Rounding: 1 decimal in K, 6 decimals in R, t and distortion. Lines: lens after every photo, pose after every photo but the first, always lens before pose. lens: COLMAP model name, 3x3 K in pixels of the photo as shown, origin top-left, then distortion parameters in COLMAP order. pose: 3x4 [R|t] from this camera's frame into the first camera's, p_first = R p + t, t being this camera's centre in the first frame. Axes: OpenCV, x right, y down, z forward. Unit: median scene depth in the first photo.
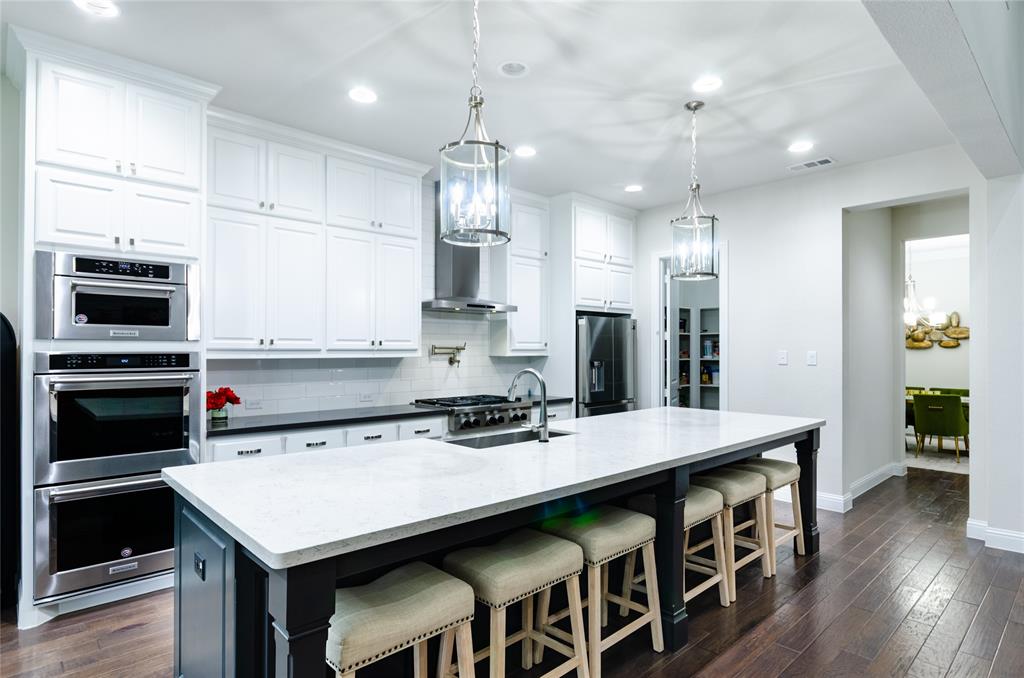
lens RADIAL K [[545.2, 0, 512.0], [0, 545.2, 339.0], [0, 0, 1]] dist [0.020310, -0.000100]
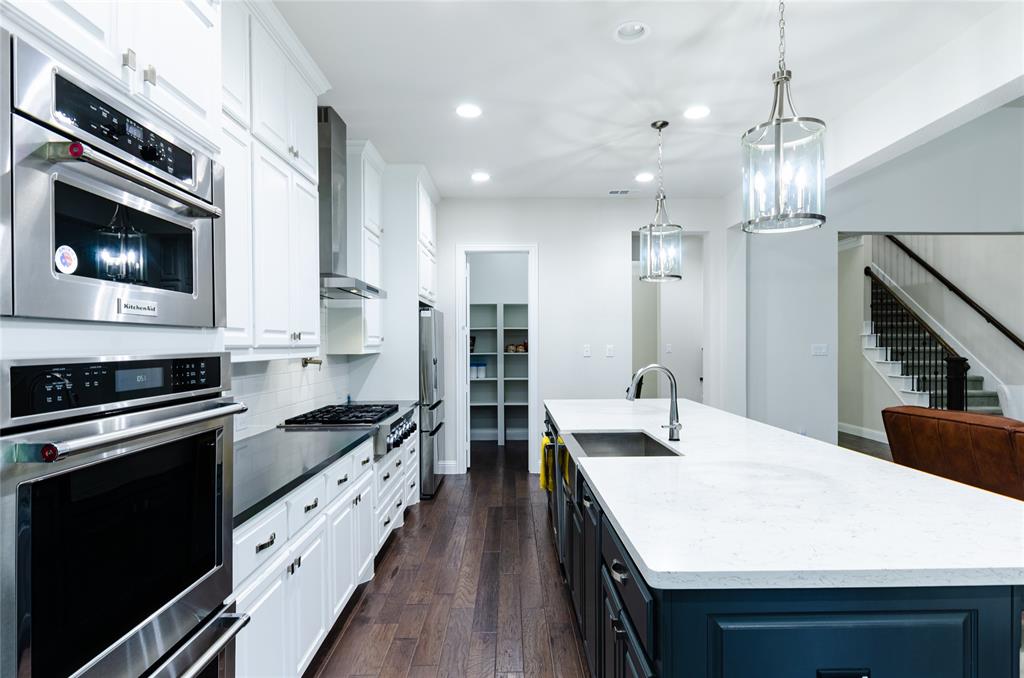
lens RADIAL K [[544.4, 0, 523.1], [0, 544.4, 344.8], [0, 0, 1]] dist [0.002593, -0.000693]
pose [[0.663059, -0.010583, 0.748493, -0.653869], [-0.002810, 0.999858, 0.016626, 0.007228], [-0.748562, -0.013127, 0.662935, 0.438526]]
